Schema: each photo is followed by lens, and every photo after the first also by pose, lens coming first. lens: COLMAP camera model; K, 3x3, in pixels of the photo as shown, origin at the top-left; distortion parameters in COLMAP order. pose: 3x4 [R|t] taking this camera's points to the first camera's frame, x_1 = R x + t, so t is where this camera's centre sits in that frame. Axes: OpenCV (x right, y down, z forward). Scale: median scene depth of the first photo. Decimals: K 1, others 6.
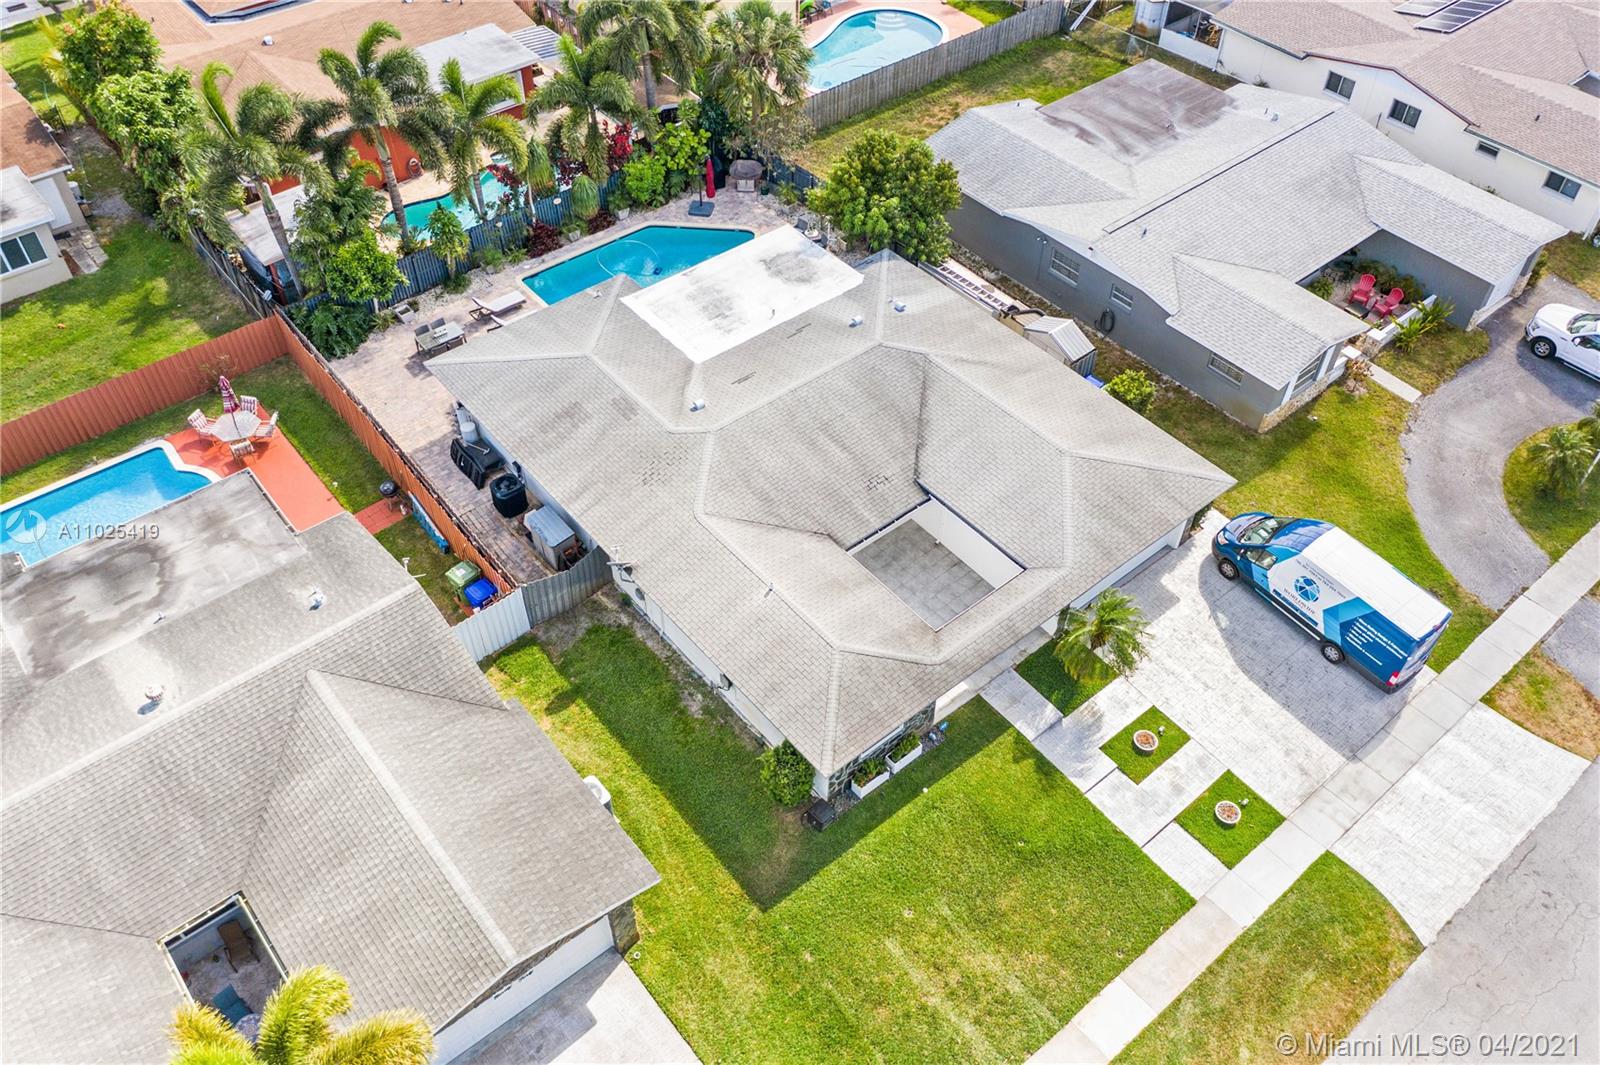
lens RADIAL K [[1278.4, 0, 800.3], [0, 1278.4, 505.0], [0, 0, 1]] dist [-0.009004, -0.009284]
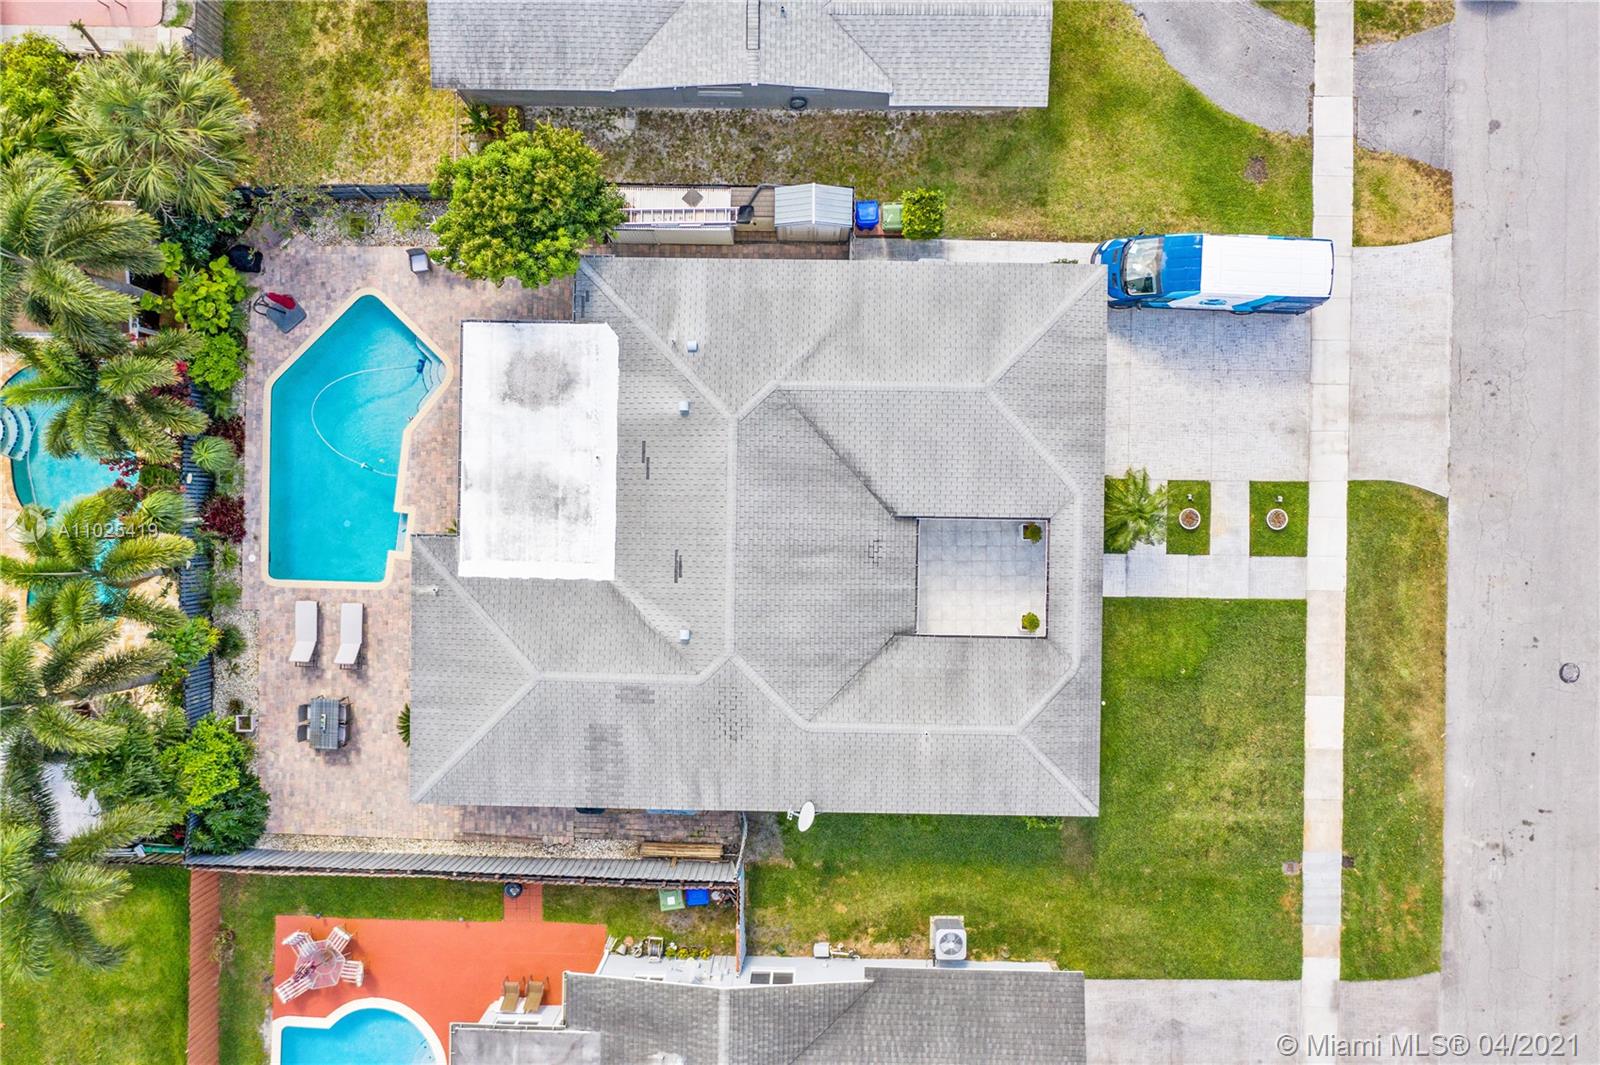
lens RADIAL K [[1285.0, 0, 798.8], [0, 1285.0, 506.7], [0, 0, 1]] dist [-0.006350, 0.001857]
pose [[0.650282, -0.759492, -0.017494, 0.067571], [0.554706, 0.458957, 0.694017, -0.783955], [-0.519071, -0.461010, 0.719746, 0.342292]]
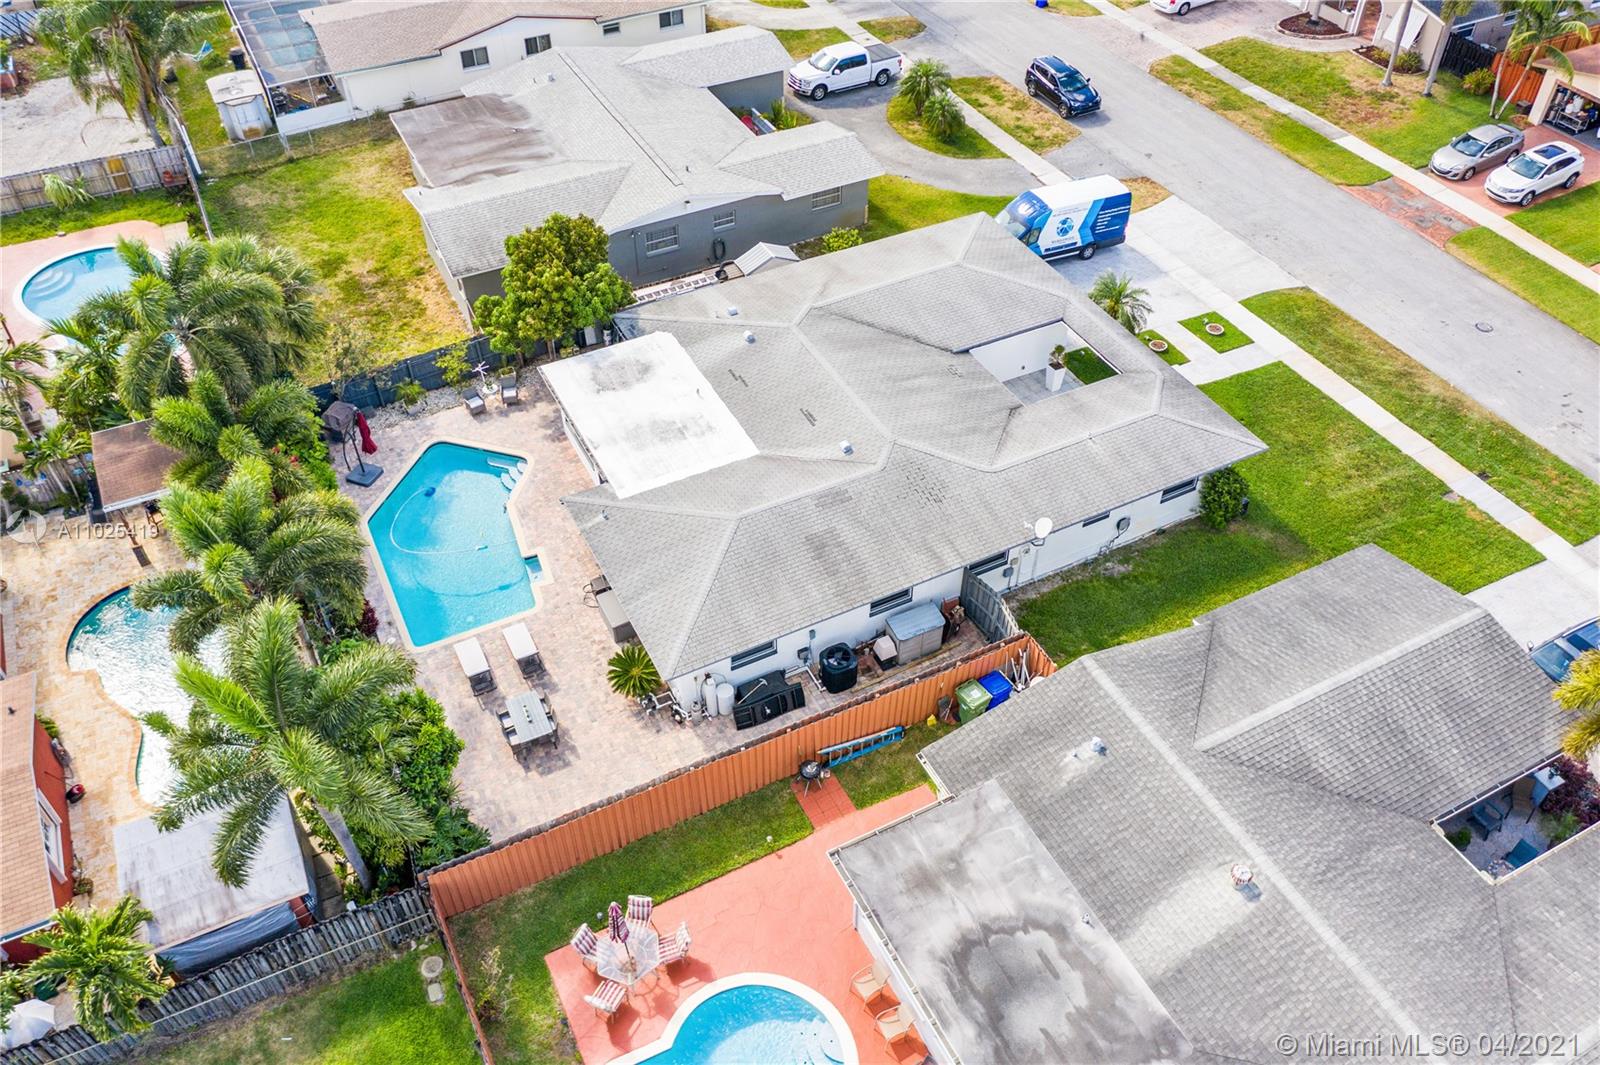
lens RADIAL K [[1278.4, 0, 800.3], [0, 1278.4, 505.0], [0, 0, 1]] dist [-0.009004, -0.009284]
pose [[0.219581, -0.670134, 0.709017, -0.873619], [0.701946, 0.613243, 0.362221, -0.463164], [-0.677536, 0.418155, 0.605055, 0.479507]]
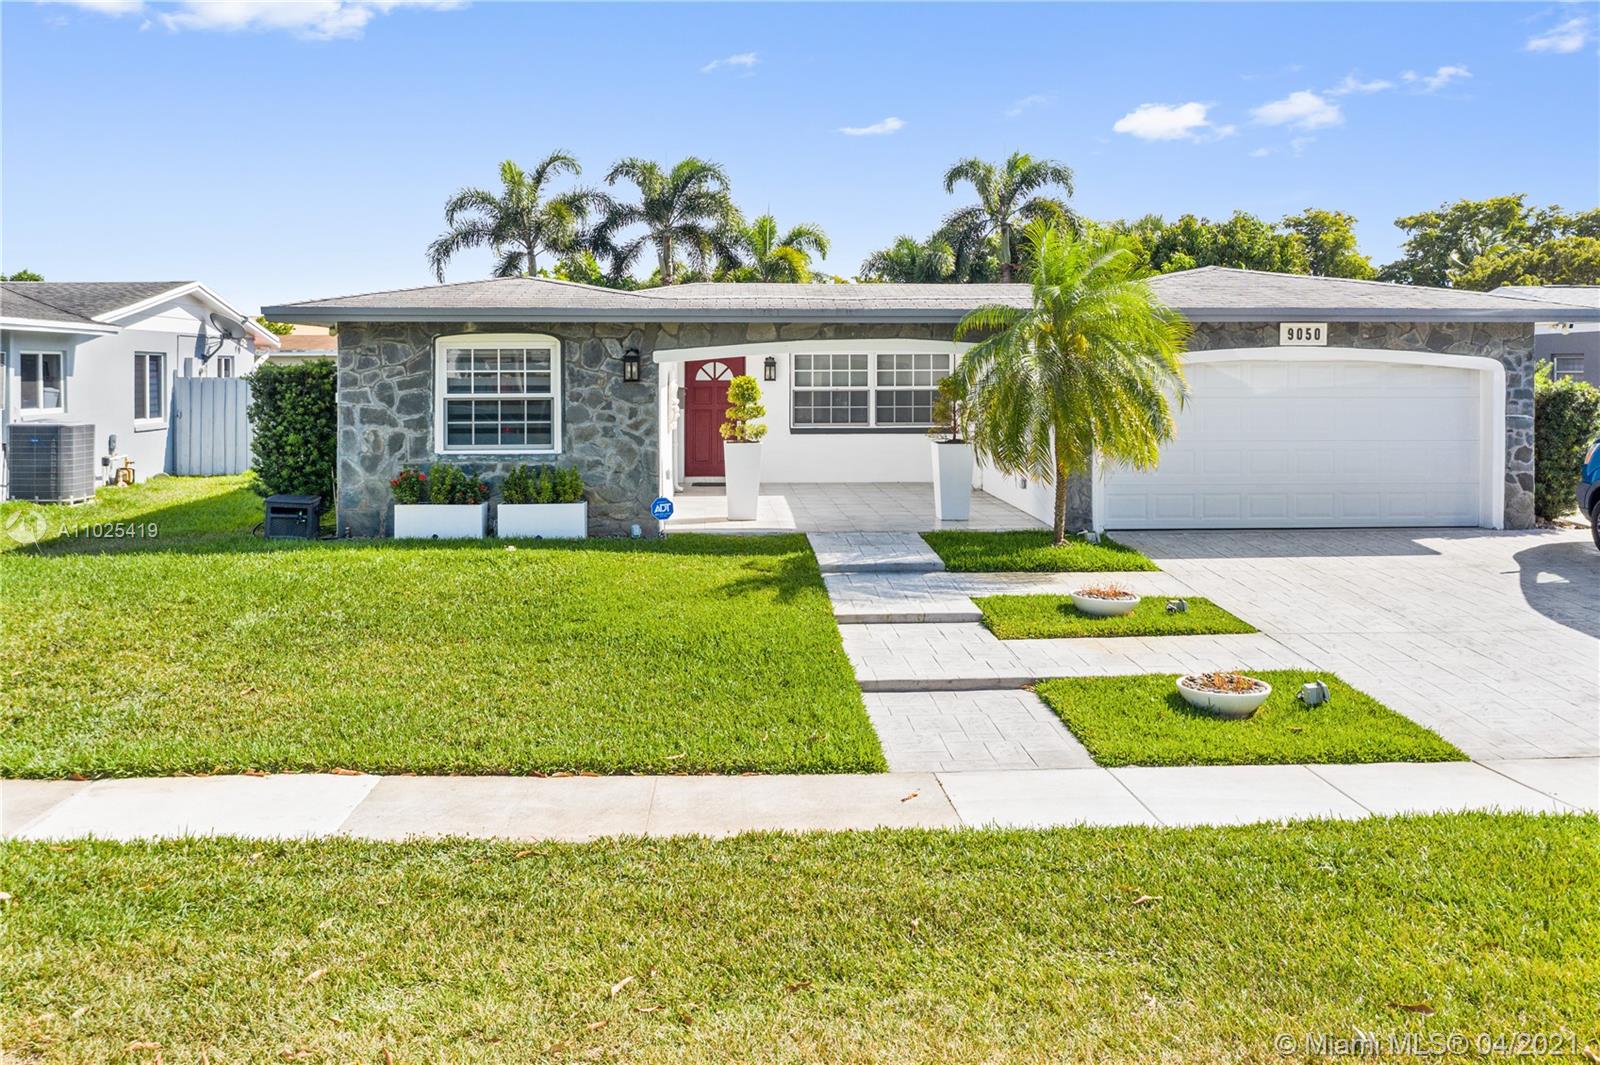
lens RADIAL K [[1307.8, 0, 803.6], [0, 1307.8, 366.2], [0, 0, 1]] dist [-0.009151, -0.008126]
pose [[0.807733, -0.018566, -0.589256, 0.394879], [-0.410945, 0.698935, -0.585332, 0.361312], [0.422719, 0.714944, 0.556923, 0.701296]]
